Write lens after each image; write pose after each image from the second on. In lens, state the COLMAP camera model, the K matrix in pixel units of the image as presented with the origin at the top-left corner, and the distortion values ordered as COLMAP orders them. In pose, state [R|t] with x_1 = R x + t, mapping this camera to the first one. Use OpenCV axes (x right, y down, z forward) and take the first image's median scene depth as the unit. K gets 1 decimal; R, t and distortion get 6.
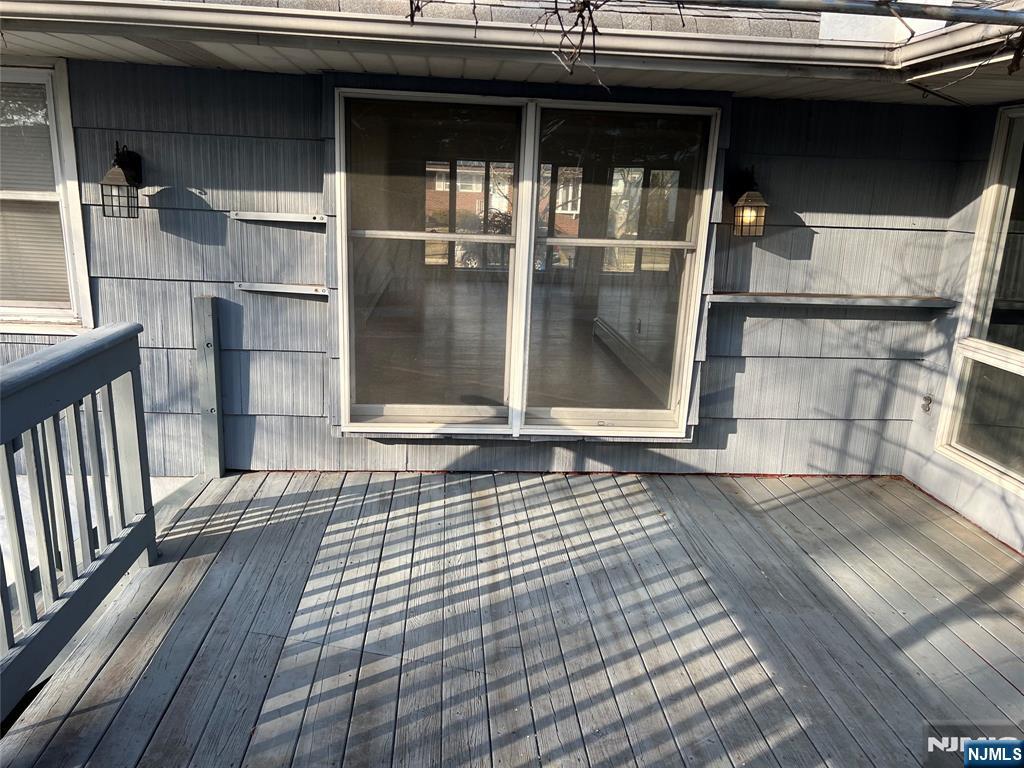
lens RADIAL K [[772.9, 0, 512.6], [0, 772.9, 379.3], [0, 0, 1]] dist [0.005556, -0.002779]
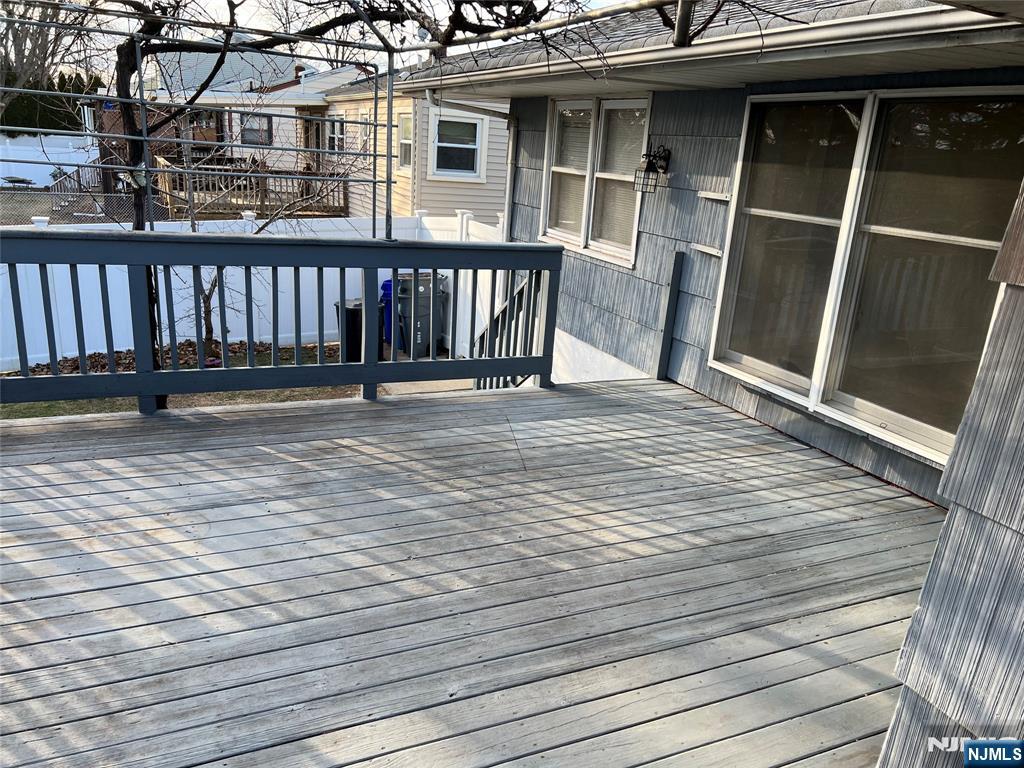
lens RADIAL K [[772.9, 0, 514.7], [0, 772.9, 387.5], [0, 0, 1]] dist [0.005556, -0.002779]
pose [[0.348362, 0.255623, -0.901832, 0.842422], [-0.286839, 0.945016, 0.157063, -0.007005], [0.892394, 0.203965, 0.402531, 0.209351]]
